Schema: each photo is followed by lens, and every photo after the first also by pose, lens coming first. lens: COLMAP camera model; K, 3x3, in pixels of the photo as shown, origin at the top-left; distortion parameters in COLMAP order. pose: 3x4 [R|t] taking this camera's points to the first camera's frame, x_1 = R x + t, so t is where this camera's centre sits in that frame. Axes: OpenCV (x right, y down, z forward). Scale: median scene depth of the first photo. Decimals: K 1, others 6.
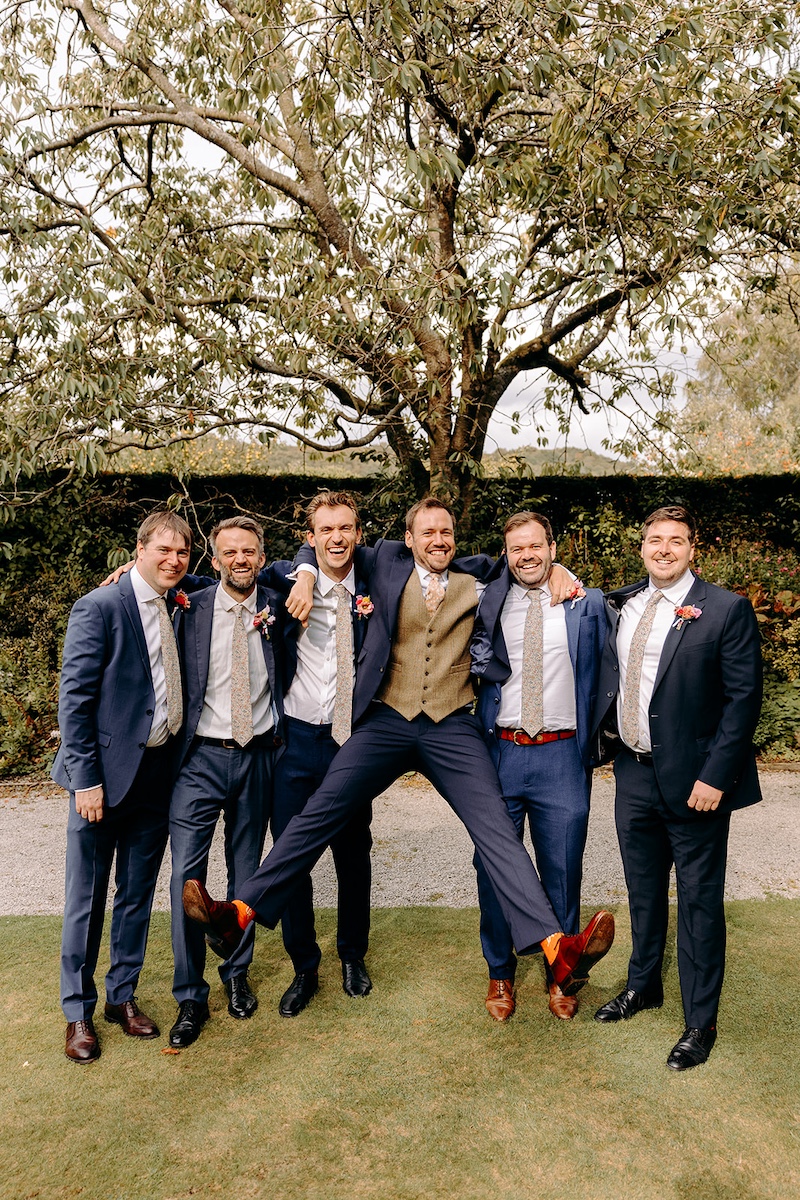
lens RADIAL K [[992.3, 0, 396.1], [0, 992.3, 606.0], [0, 0, 1]] dist [0.017377, -0.008225]
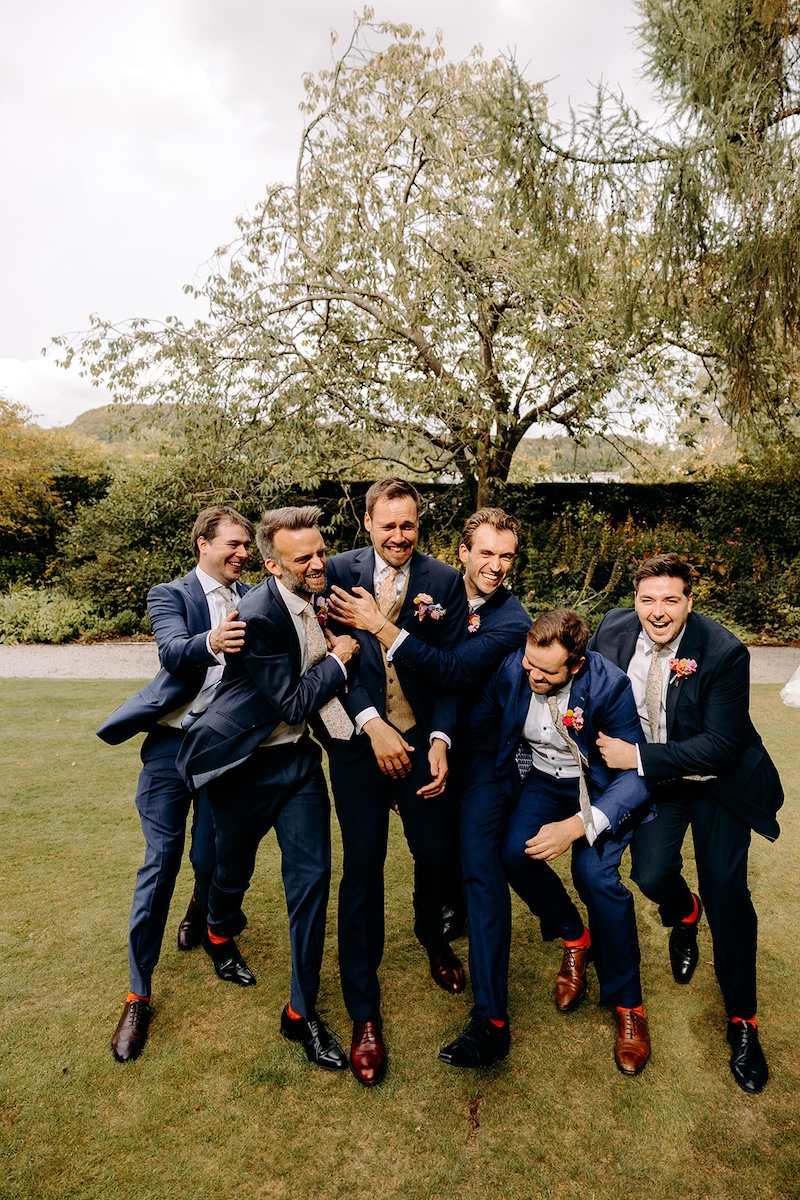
lens RADIAL K [[903.2, 0, 384.3], [0, 903.2, 605.3], [0, 0, 1]] dist [-0.001776, -0.011841]
pose [[0.993089, 0.023557, -0.114978, 0.054813], [-0.018044, 0.998648, 0.048760, 0.008976], [0.115971, -0.046348, 0.992171, -0.616460]]
